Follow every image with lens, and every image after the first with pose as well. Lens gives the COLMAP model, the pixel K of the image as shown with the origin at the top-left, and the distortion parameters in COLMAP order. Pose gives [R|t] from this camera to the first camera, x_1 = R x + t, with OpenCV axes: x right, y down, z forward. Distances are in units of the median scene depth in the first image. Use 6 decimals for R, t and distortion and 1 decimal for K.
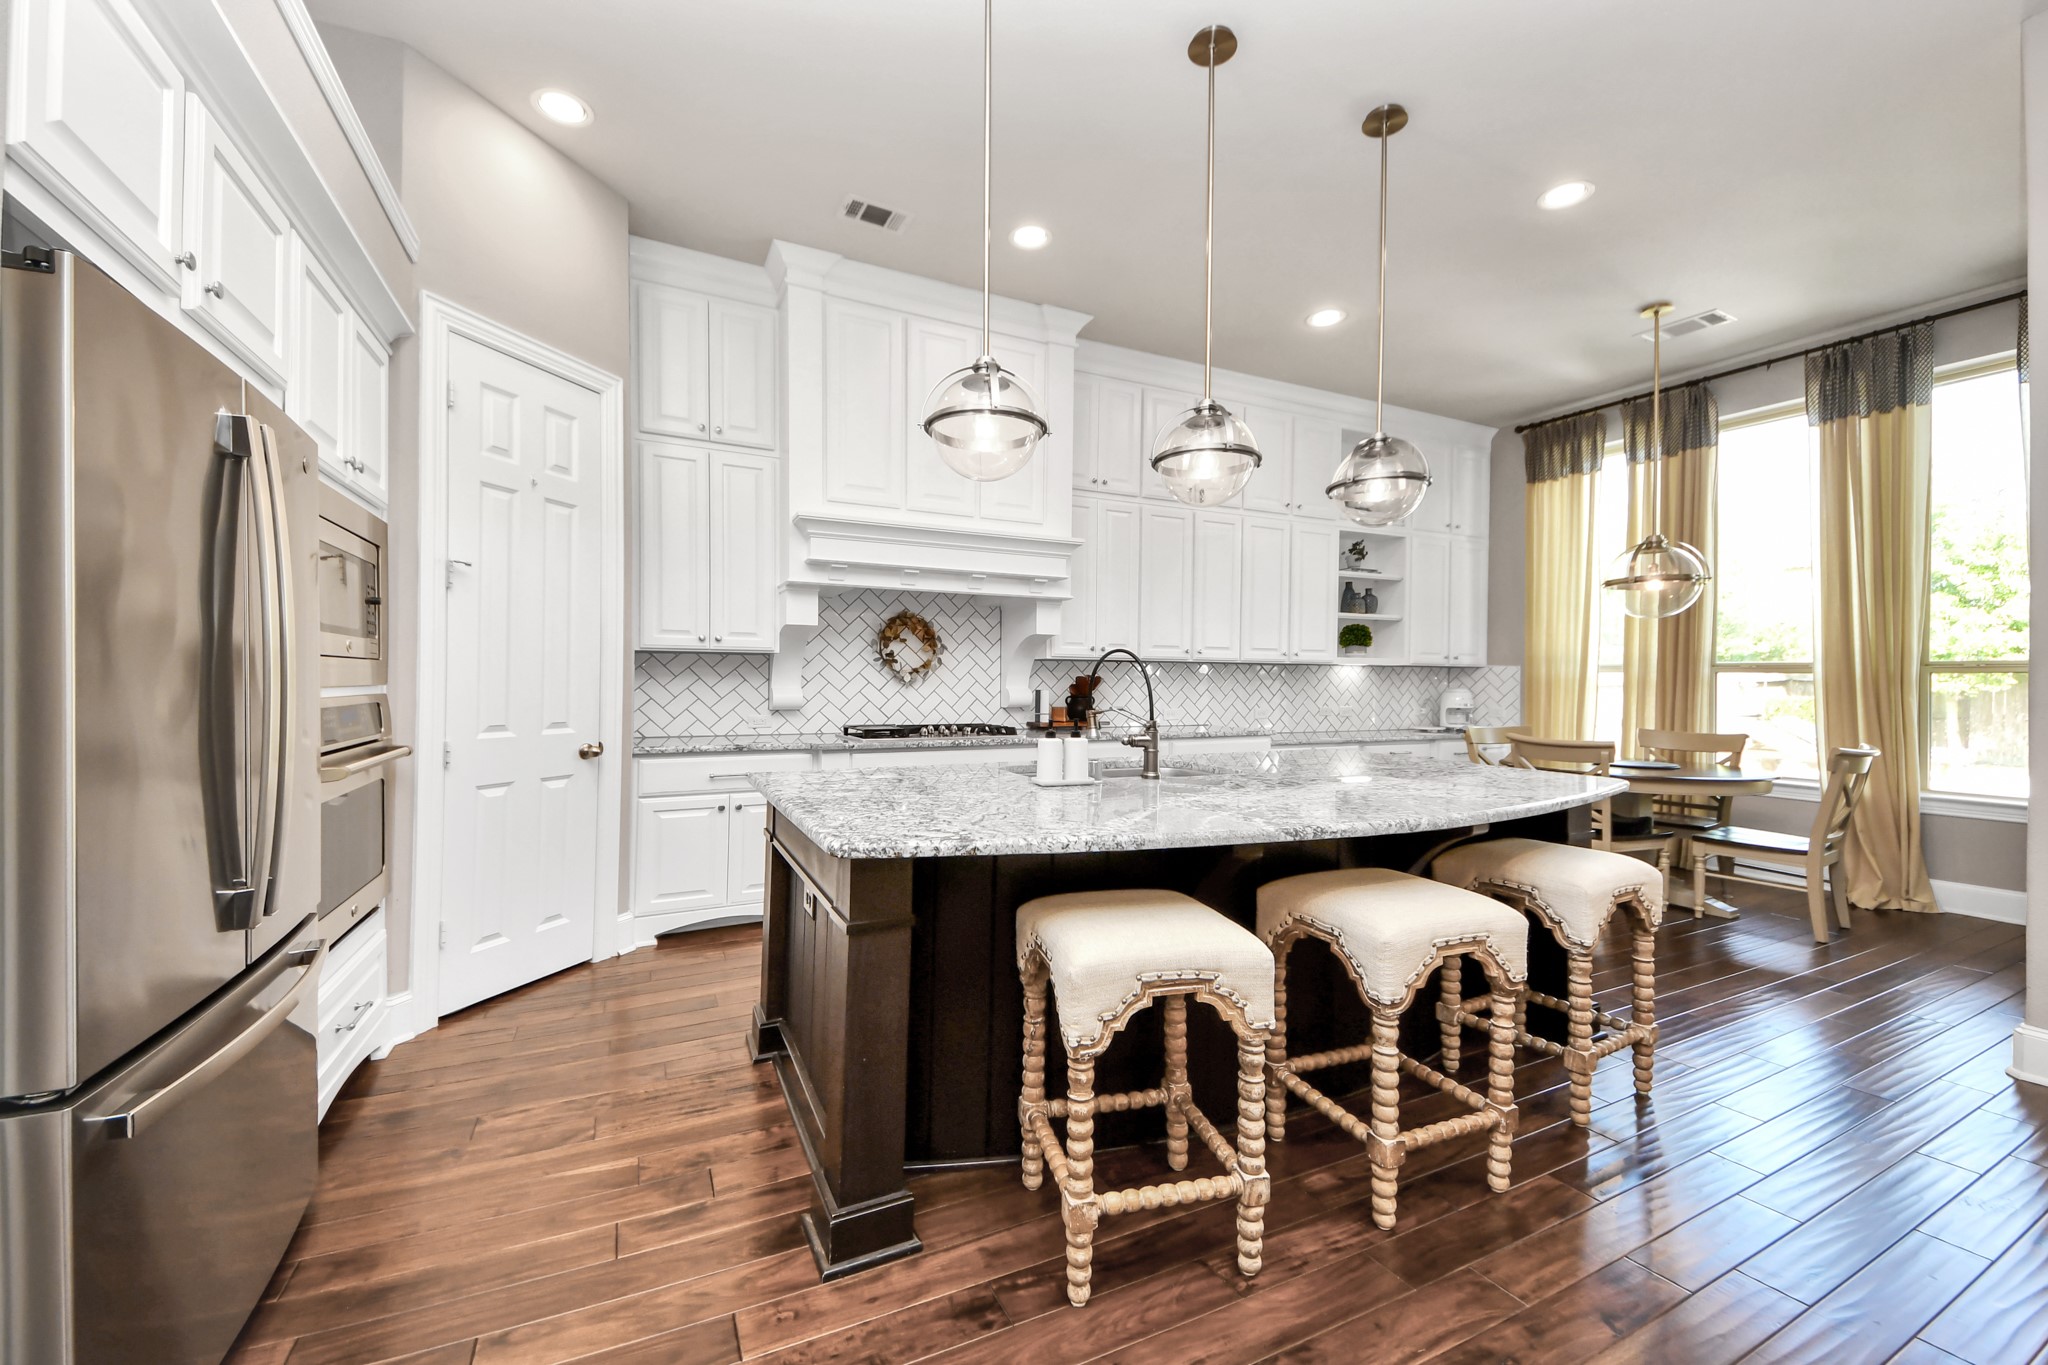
lens RADIAL K [[748.2, 0, 1017.9], [0, 748.2, 690.1], [0, 0, 1]] dist [0.006185, -0.009070]
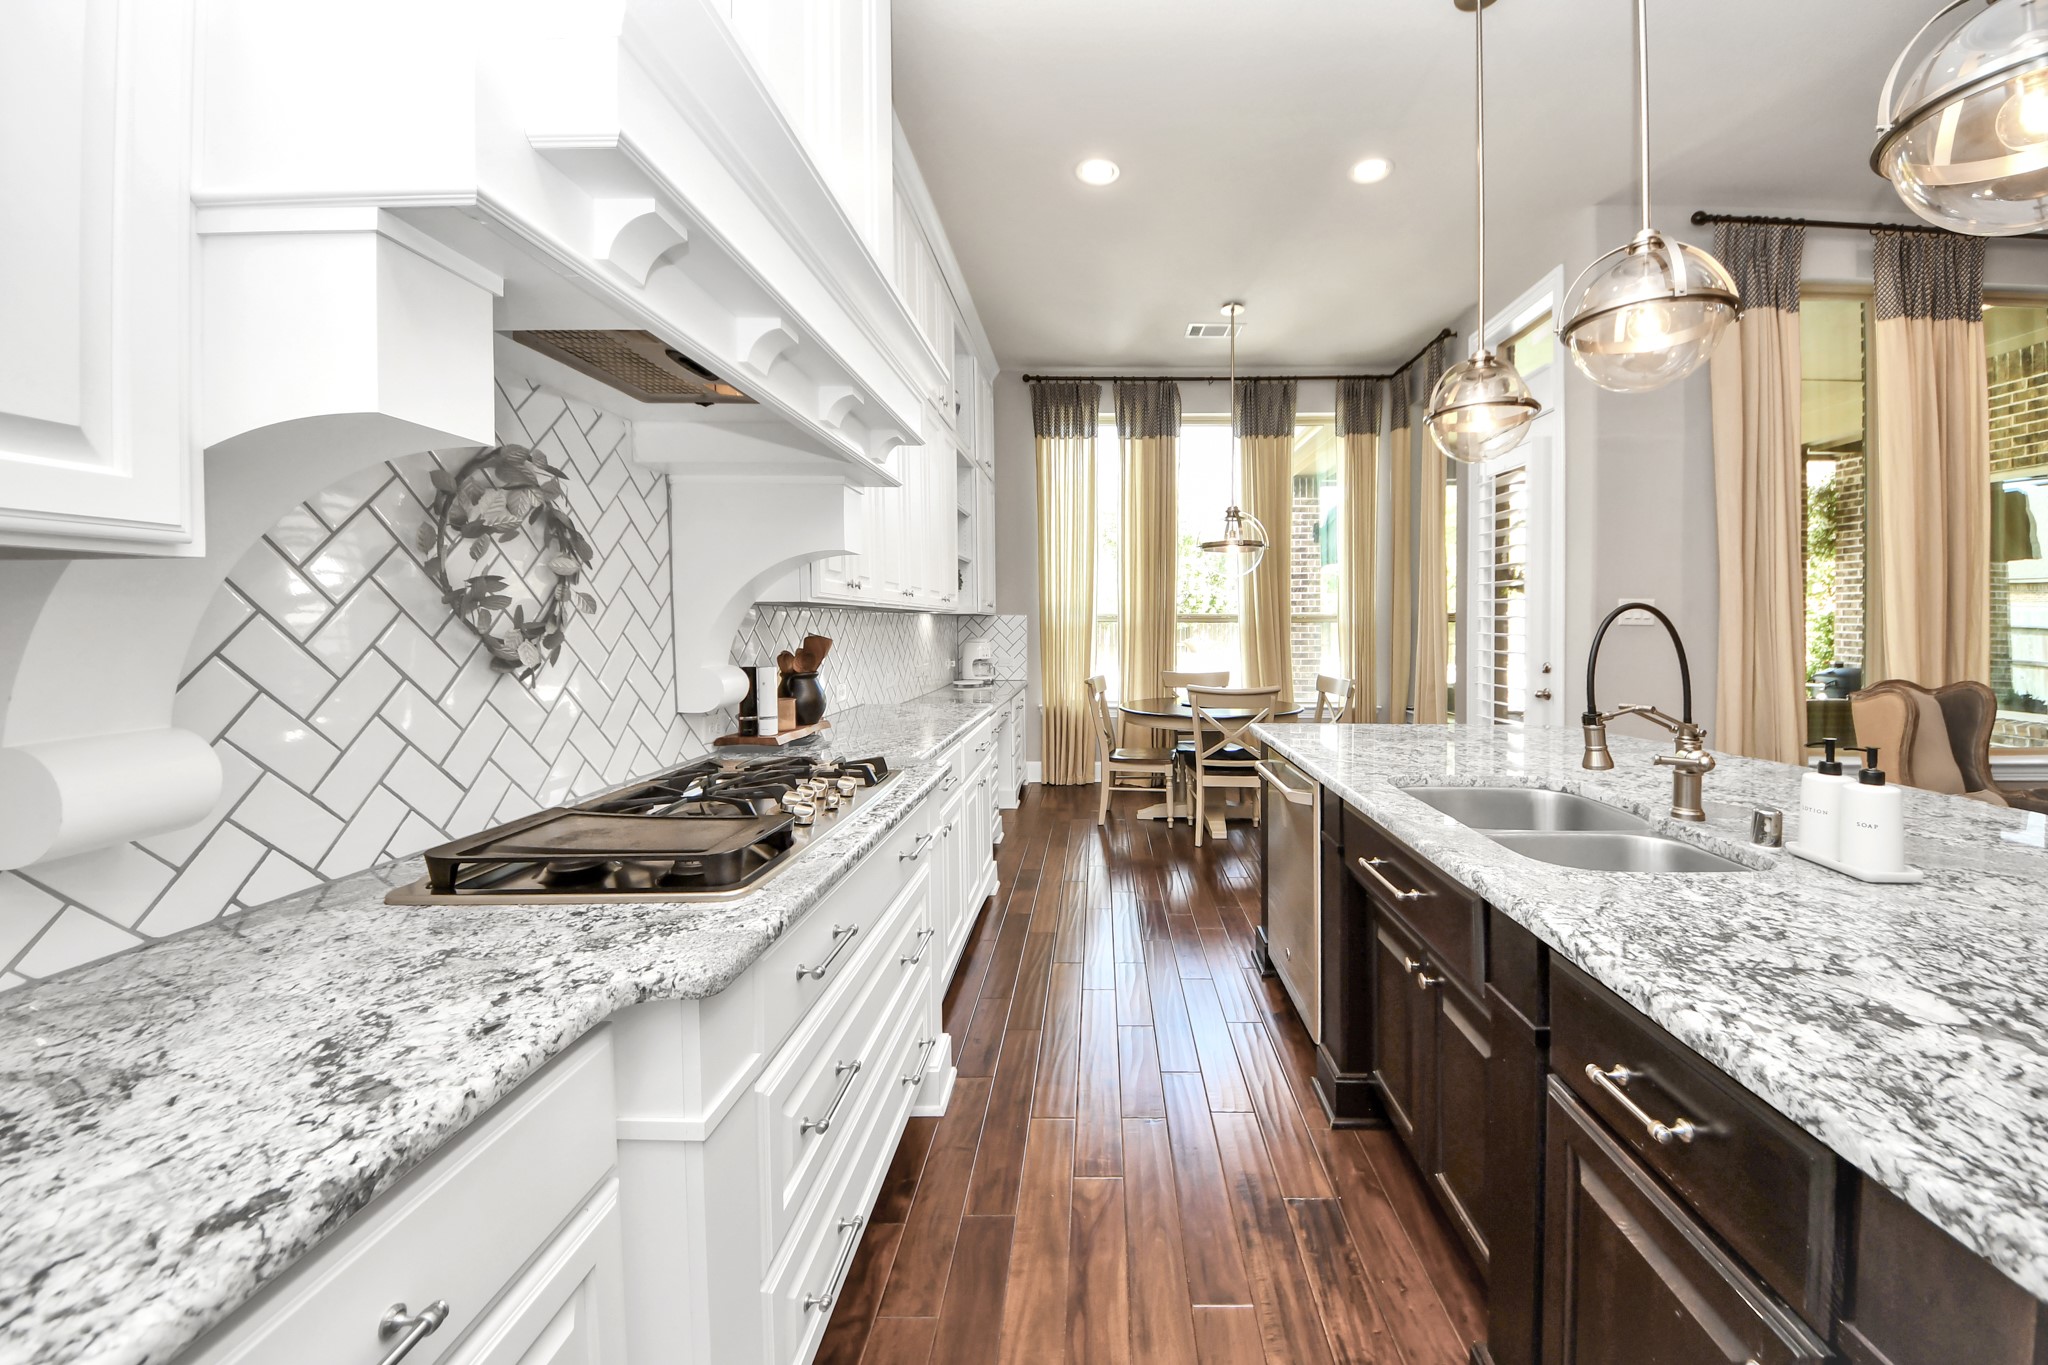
lens RADIAL K [[748.2, 0, 1063.1], [0, 748.2, 627.5], [0, 0, 1]] dist [0.006185, -0.009070]
pose [[0.461627, -0.015277, 0.886942, -0.233960], [0.018626, 0.999798, 0.007527, -0.024590], [-0.886878, 0.013046, 0.461819, 0.572780]]
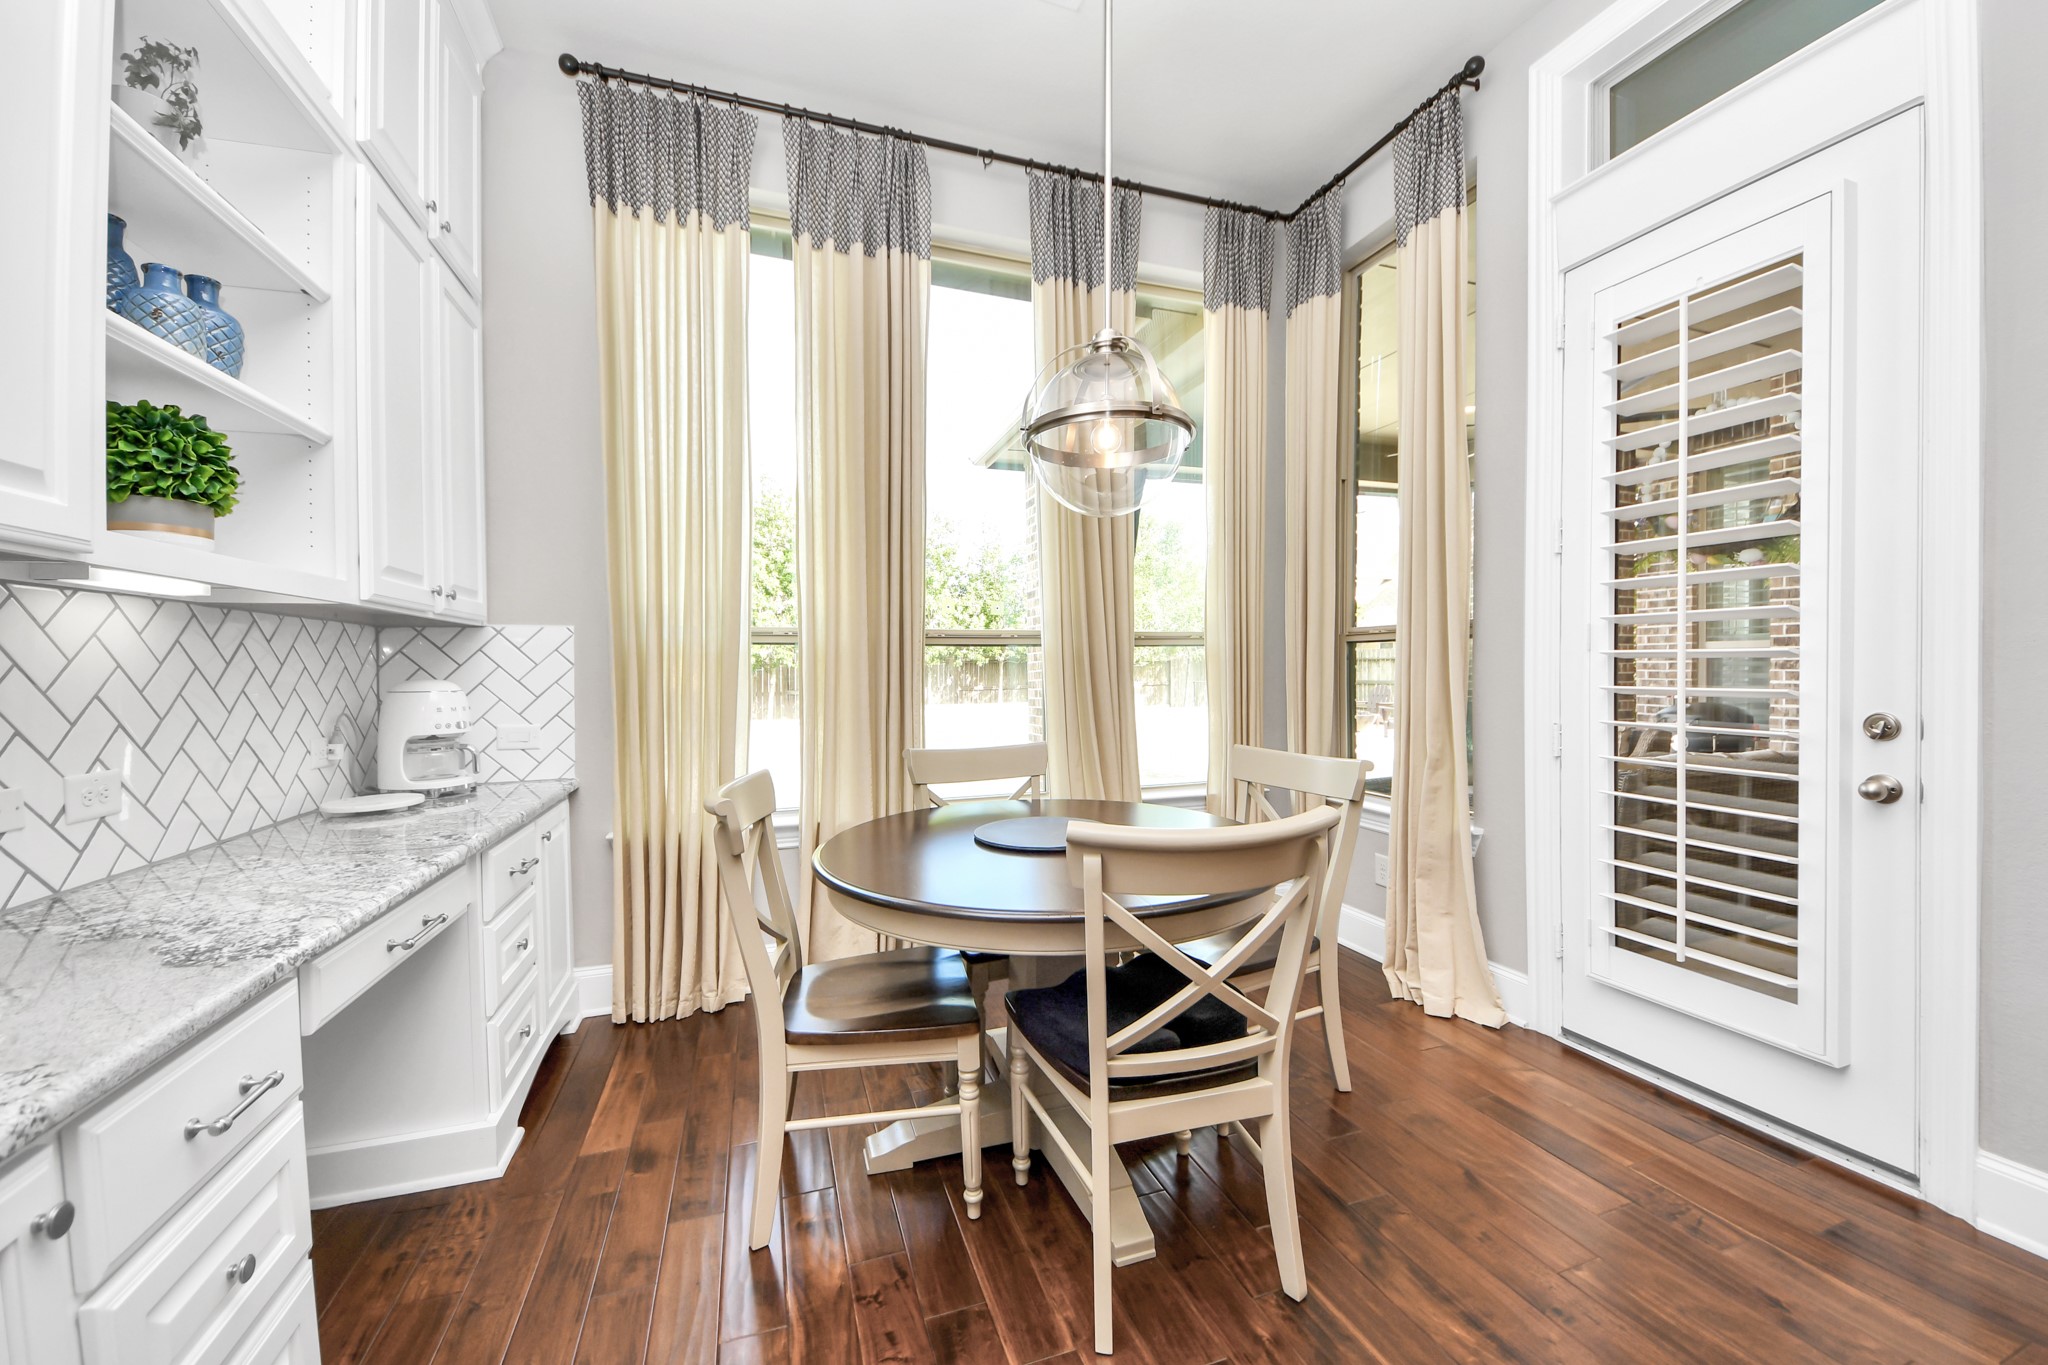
lens RADIAL K [[797.7, 0, 1018.2], [0, 797.7, 675.7], [0, 0, 1]] dist [-0.001178, -0.000171]
pose [[0.107585, -0.012950, 0.994112, 0.281590], [0.021604, 0.999710, 0.010684, -0.002968], [-0.993961, 0.020328, 0.107834, 0.813104]]
